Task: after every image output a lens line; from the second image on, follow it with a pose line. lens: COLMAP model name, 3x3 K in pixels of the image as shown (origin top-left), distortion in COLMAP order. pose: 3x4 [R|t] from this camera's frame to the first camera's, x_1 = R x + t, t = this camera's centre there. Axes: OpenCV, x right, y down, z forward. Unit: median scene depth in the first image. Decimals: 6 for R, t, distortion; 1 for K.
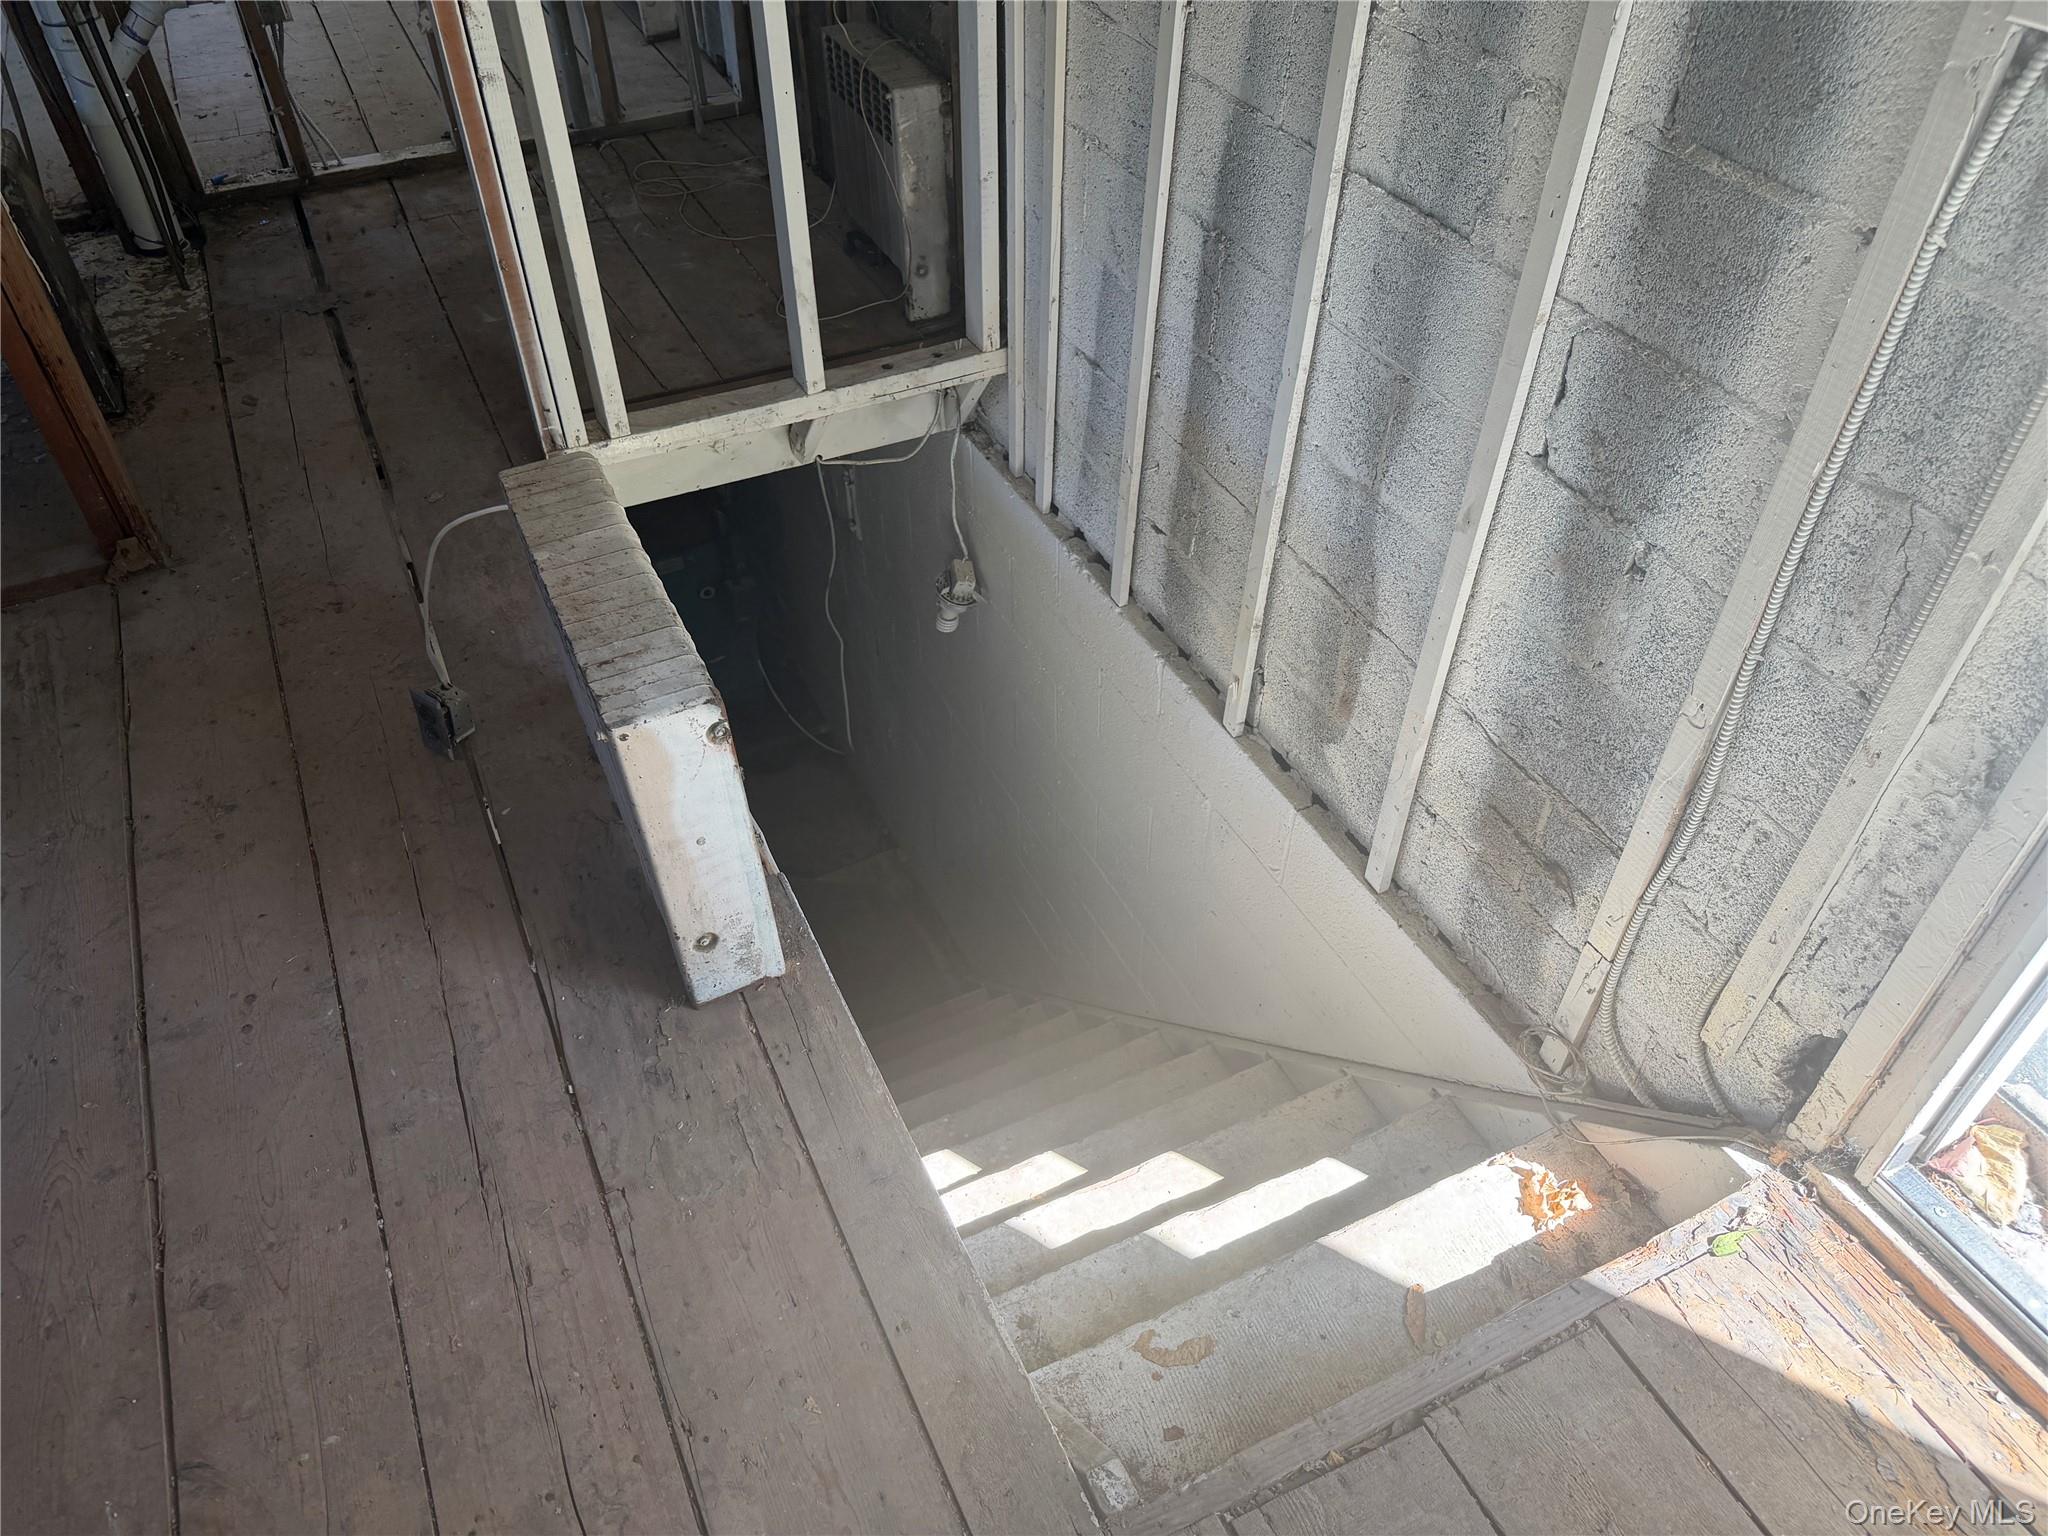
lens RADIAL K [[1441.5, 0, 1026.9], [0, 1441.5, 761.8], [0, 0, 1]] dist [0.088753, -0.119141]
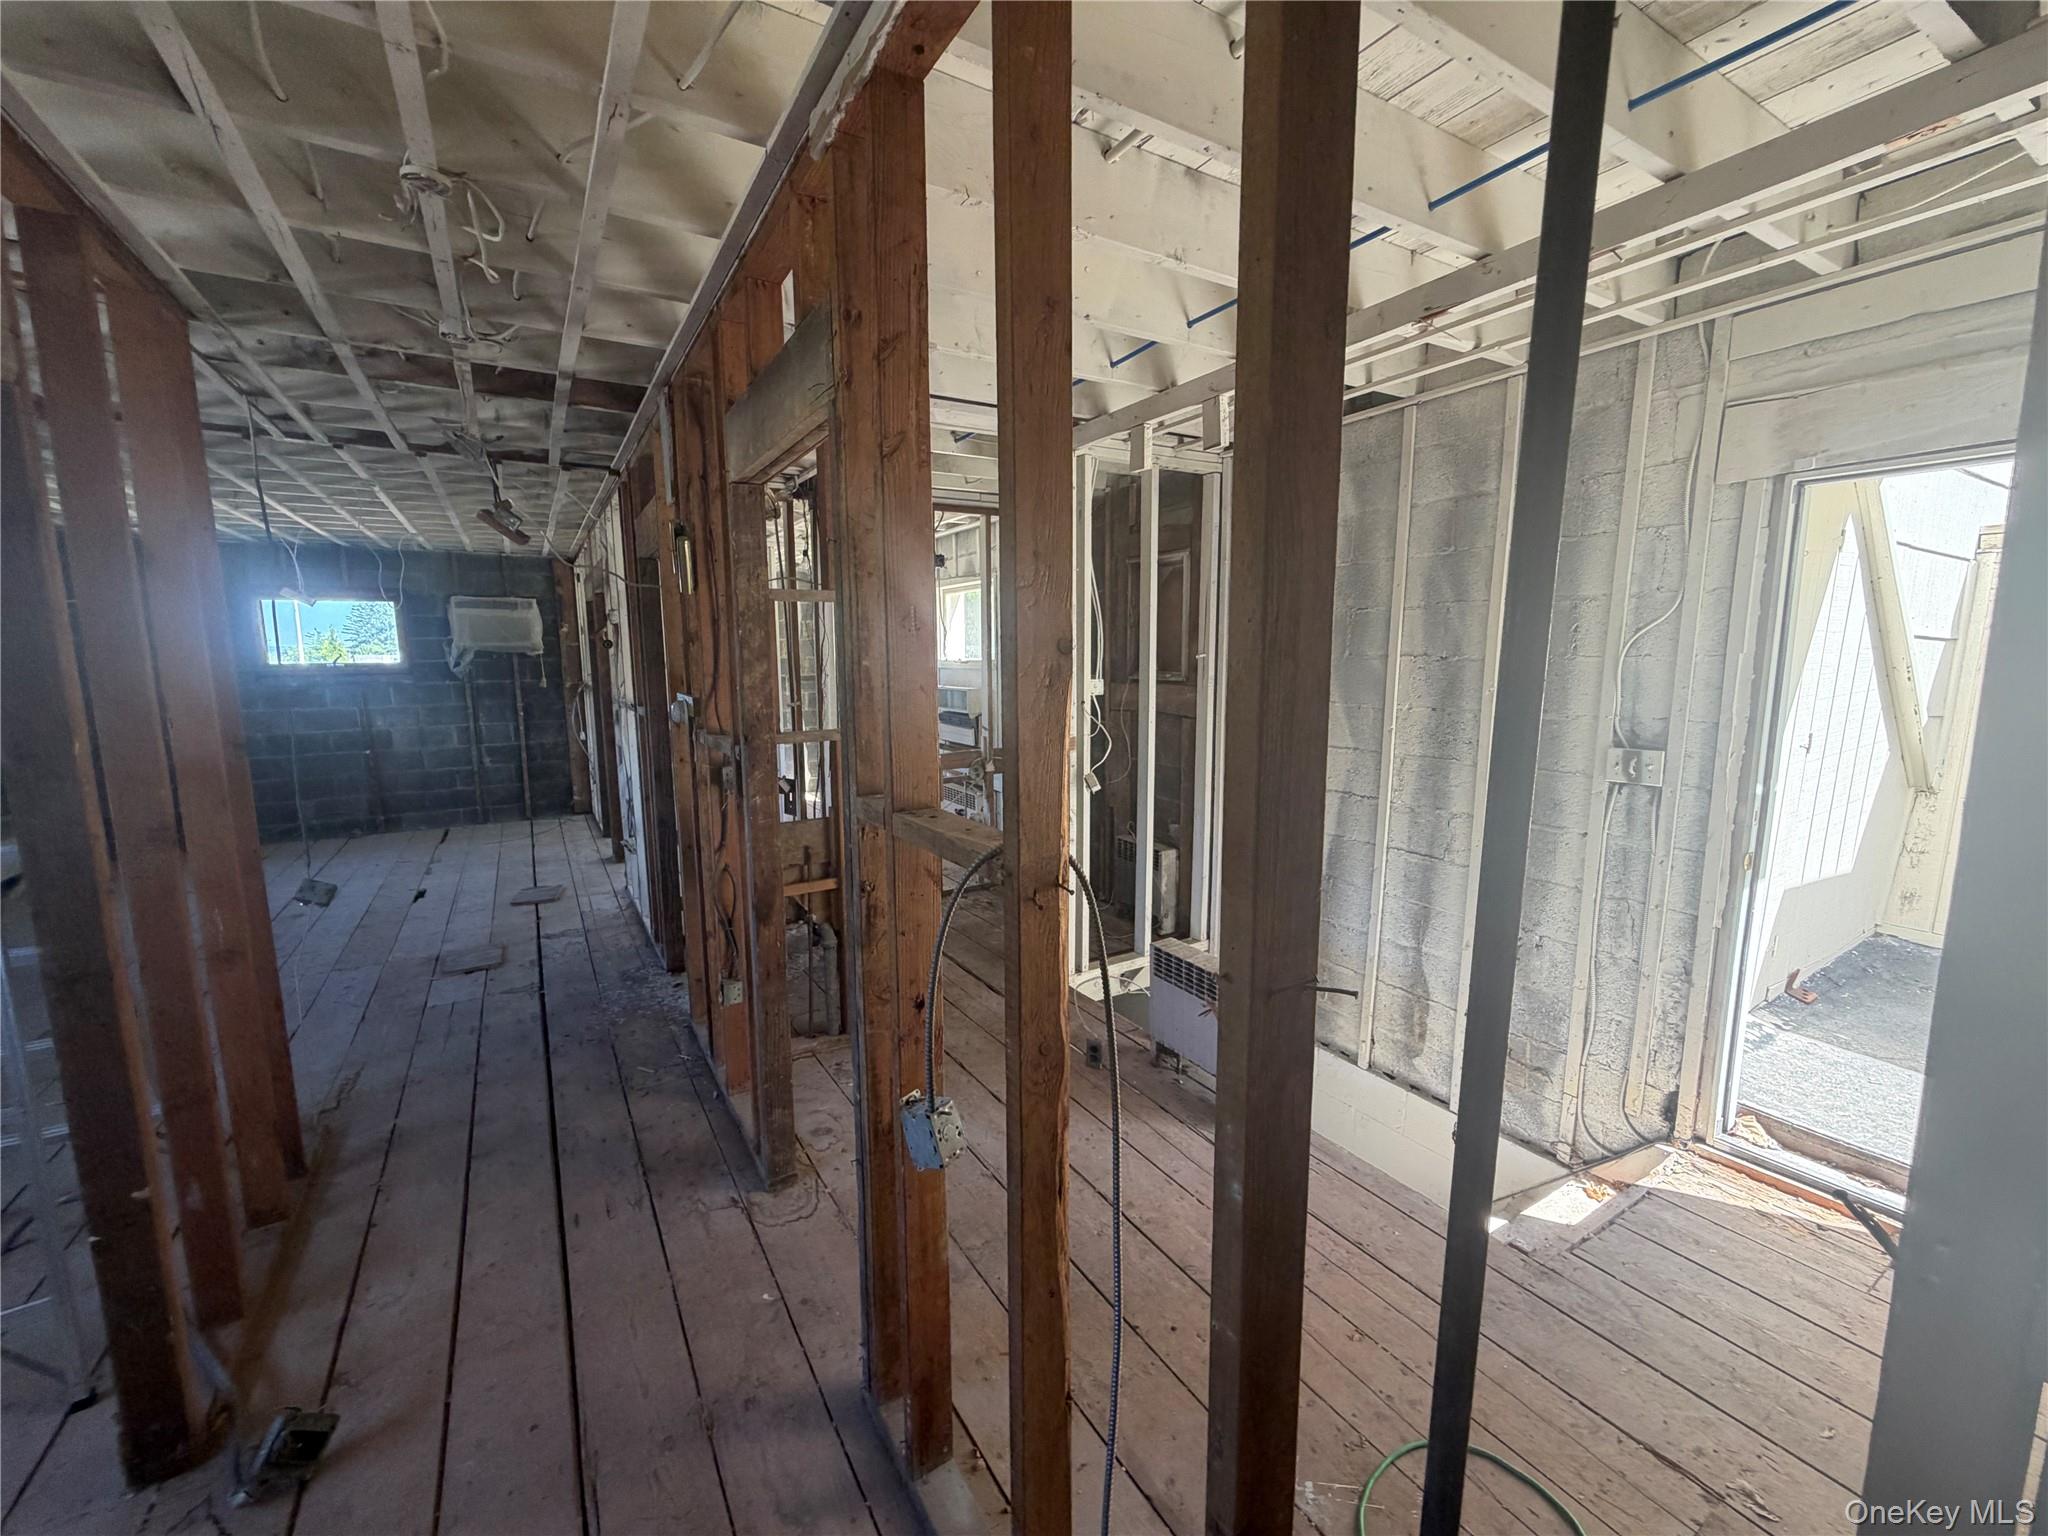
lens RADIAL K [[825.4, 0, 1007.3], [0, 825.4, 769.7], [0, 0, 1]] dist [0.002432, -0.000181]
pose [[0.996578, -0.028006, 0.077770, -0.849121], [0.067304, 0.821132, -0.566757, 0.485273], [-0.047987, 0.570051, 0.820206, -0.627520]]
